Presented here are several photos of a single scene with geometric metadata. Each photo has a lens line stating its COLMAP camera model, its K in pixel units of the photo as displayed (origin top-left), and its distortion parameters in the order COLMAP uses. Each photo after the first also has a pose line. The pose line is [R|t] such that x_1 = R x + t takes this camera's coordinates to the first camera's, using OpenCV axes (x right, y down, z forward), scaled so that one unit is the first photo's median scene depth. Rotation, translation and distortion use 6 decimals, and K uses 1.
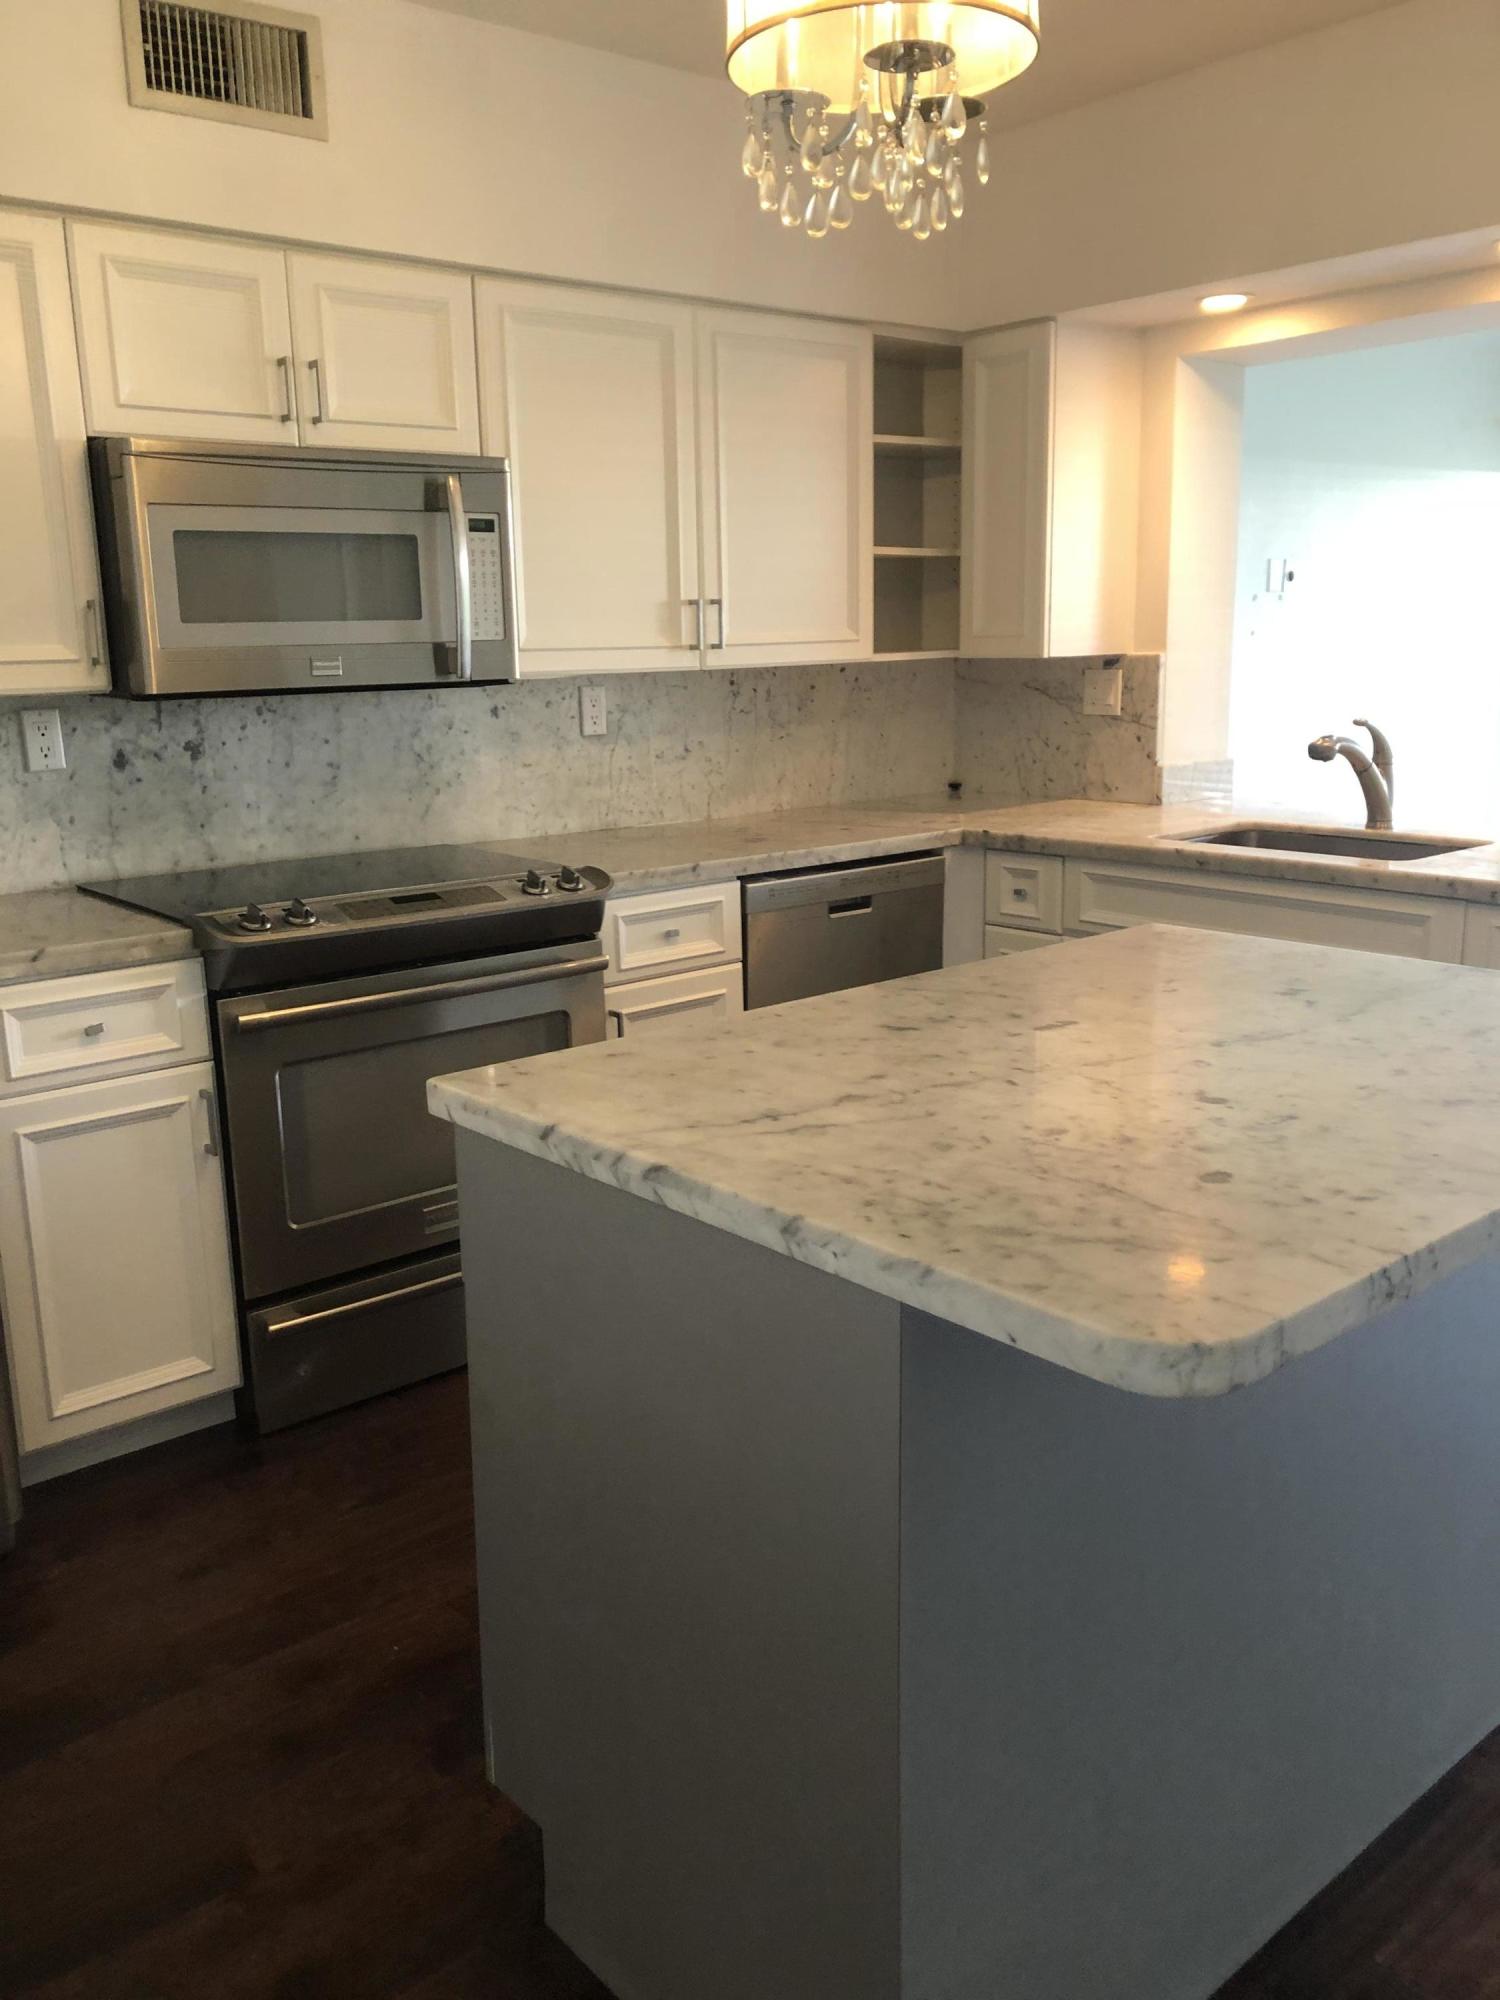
lens RADIAL K [[1648.9, 0, 750.0], [0, 1648.9, 1000.0], [0, 0, 1]] dist [0.105605, -0.307897]
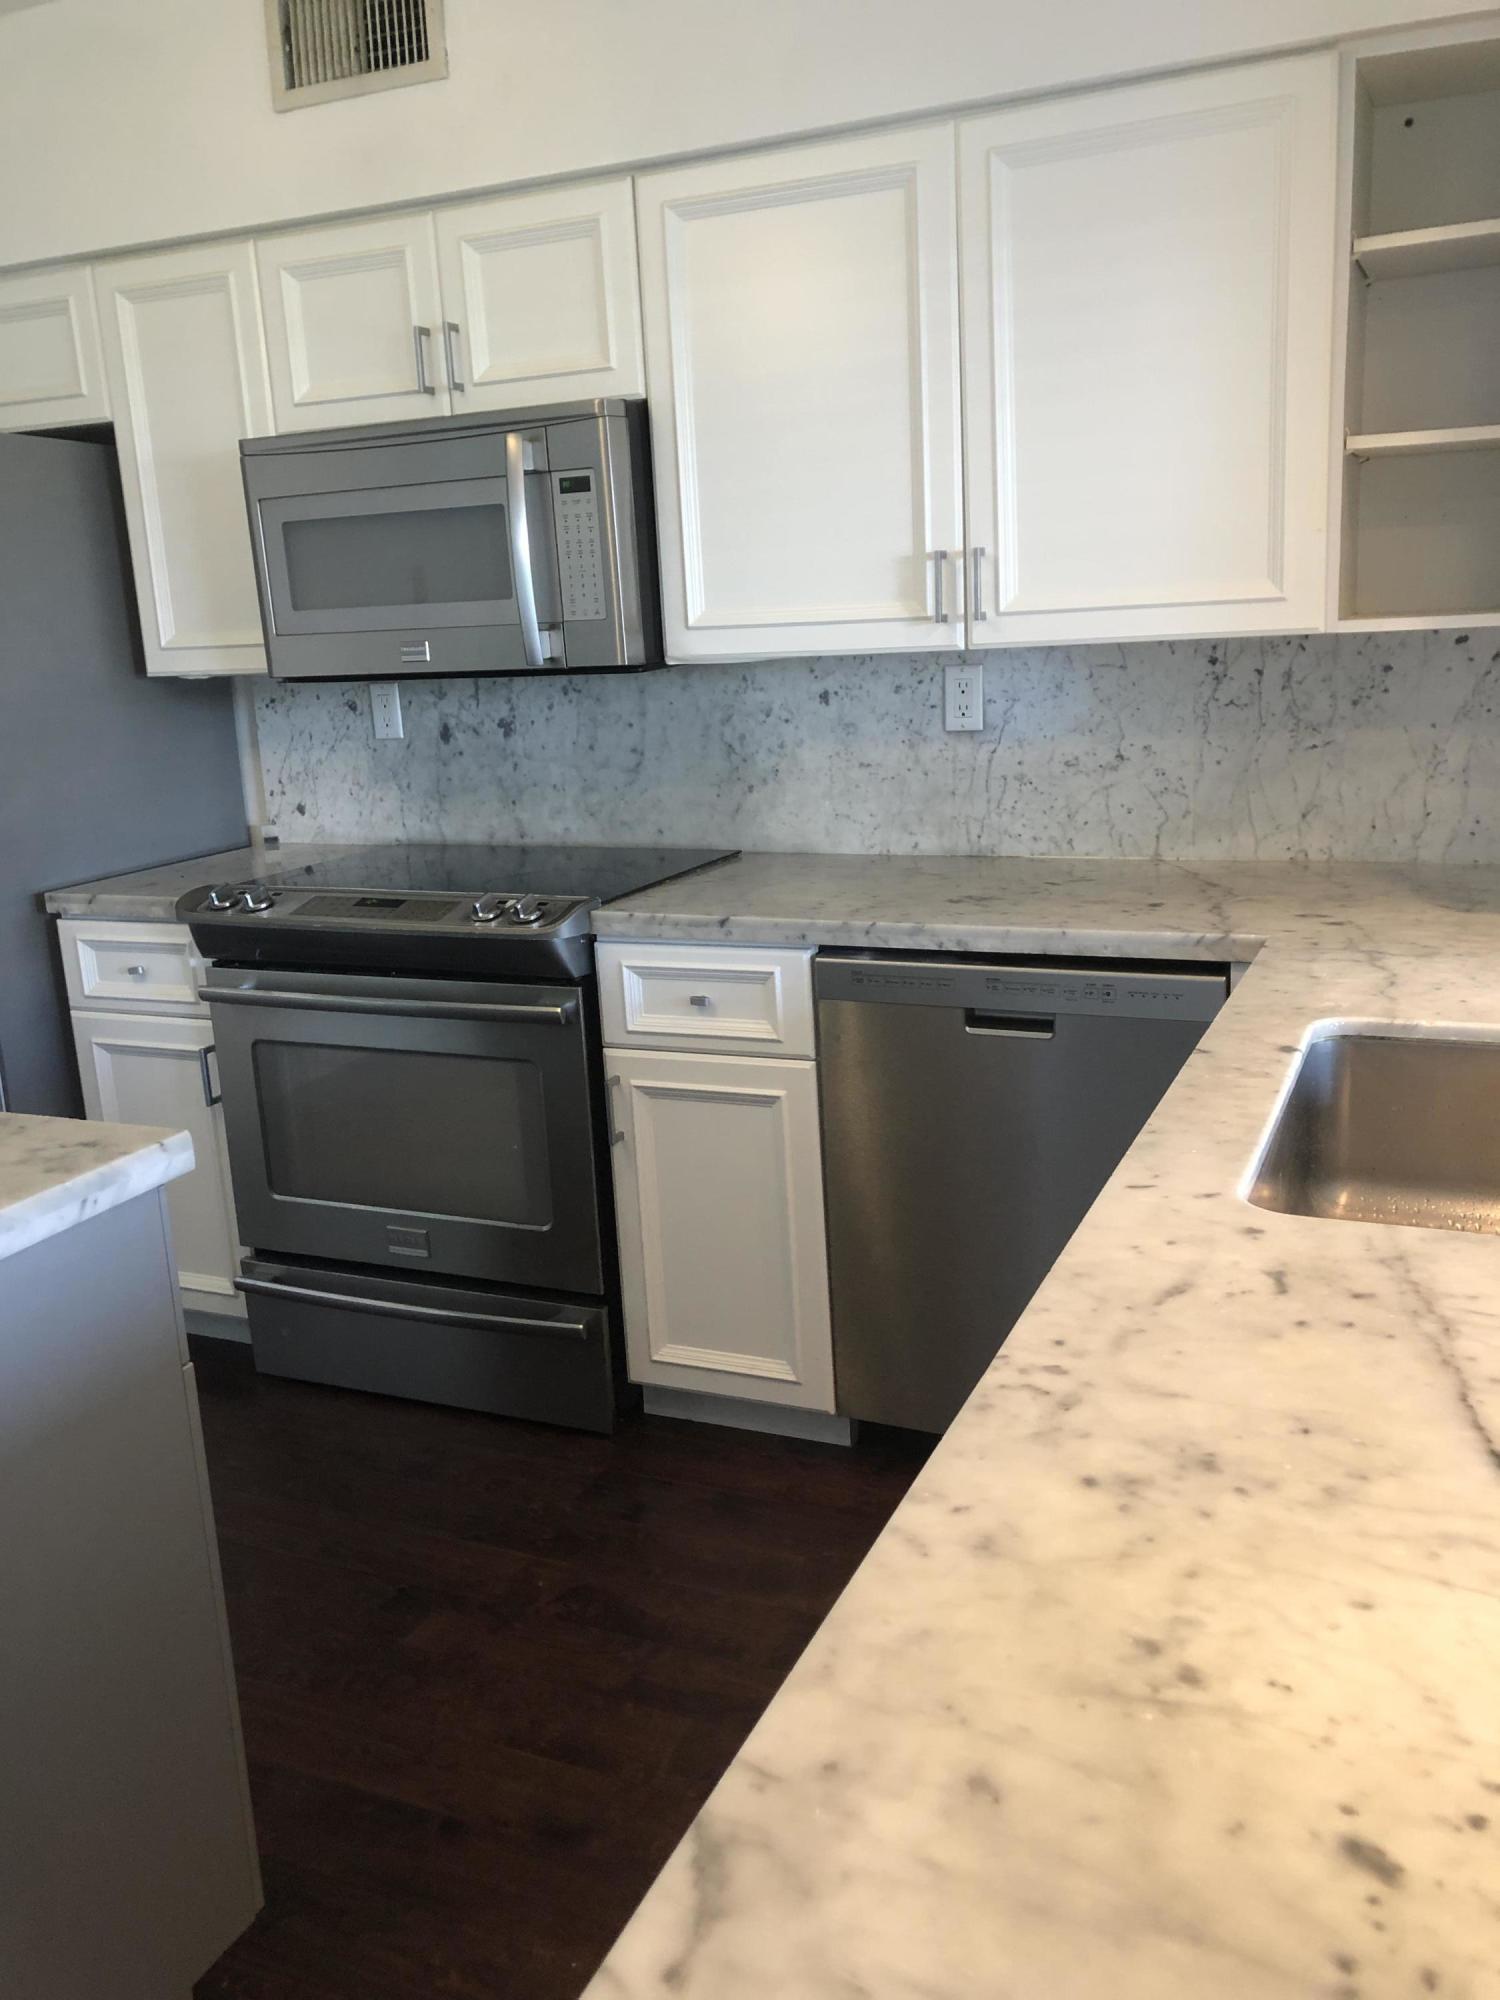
lens RADIAL K [[1647.8, 0, 743.7], [0, 1647.8, 992.0], [0, 0, 1]] dist [0.175537, -0.440666]
pose [[0.433054, 0.202832, -0.878250, 0.629009], [-0.157757, 0.976369, 0.147704, -0.158966], [0.887455, 0.074586, 0.454819, 0.653844]]
